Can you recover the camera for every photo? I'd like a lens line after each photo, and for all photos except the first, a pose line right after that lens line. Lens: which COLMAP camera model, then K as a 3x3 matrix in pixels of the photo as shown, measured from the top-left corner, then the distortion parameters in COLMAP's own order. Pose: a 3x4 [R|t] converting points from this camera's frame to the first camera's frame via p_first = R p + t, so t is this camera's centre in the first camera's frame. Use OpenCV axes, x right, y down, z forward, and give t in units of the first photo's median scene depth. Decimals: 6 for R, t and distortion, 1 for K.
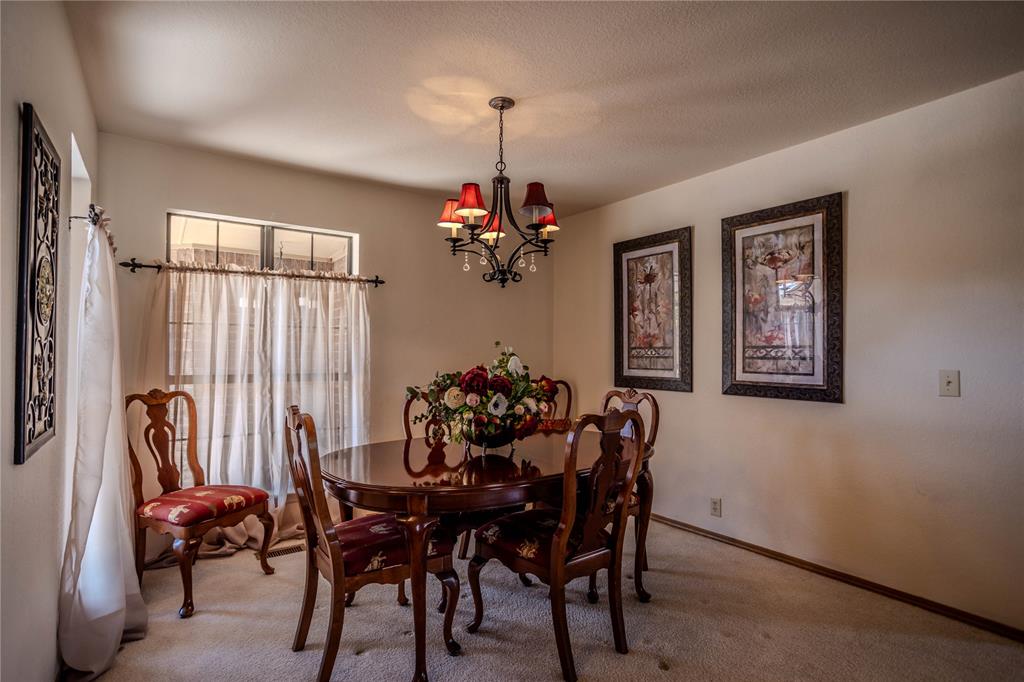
lens RADIAL K [[530.1, 0, 512.0], [0, 530.1, 341.0], [0, 0, 1]] dist [-0.000631, 0.000032]
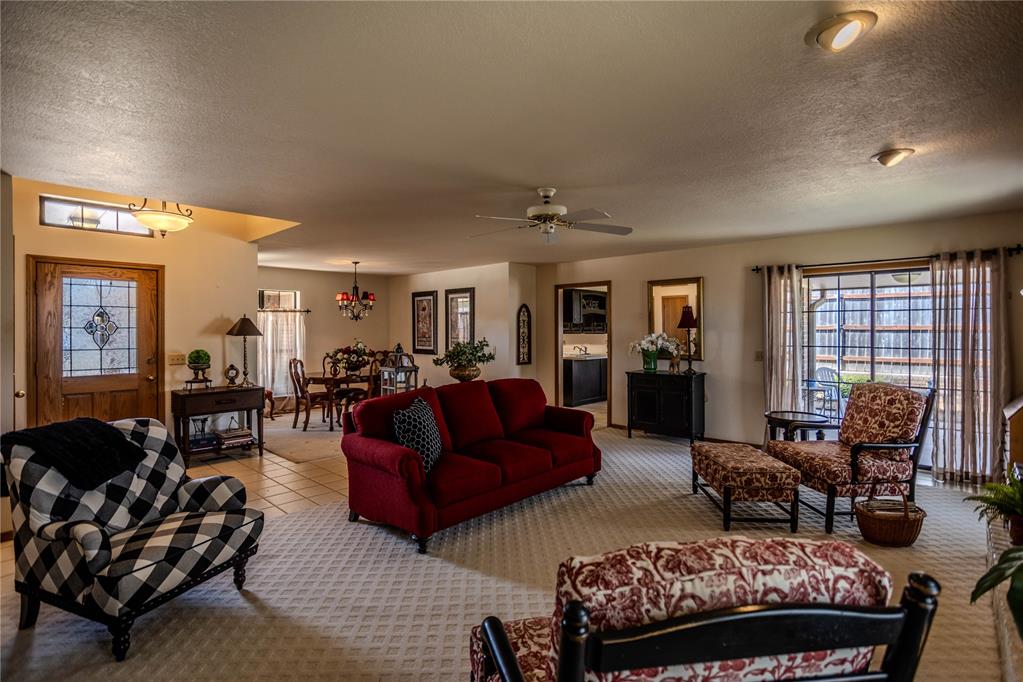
lens RADIAL K [[512.9, 0, 512.6], [0, 512.9, 330.0], [0, 0, 1]] dist [-0.000141, 0.000274]
pose [[0.979578, -0.008119, 0.200899, 0.255249], [0.003256, 0.999694, 0.024522, -0.109074], [-0.201037, -0.023368, 0.979305, -1.985717]]
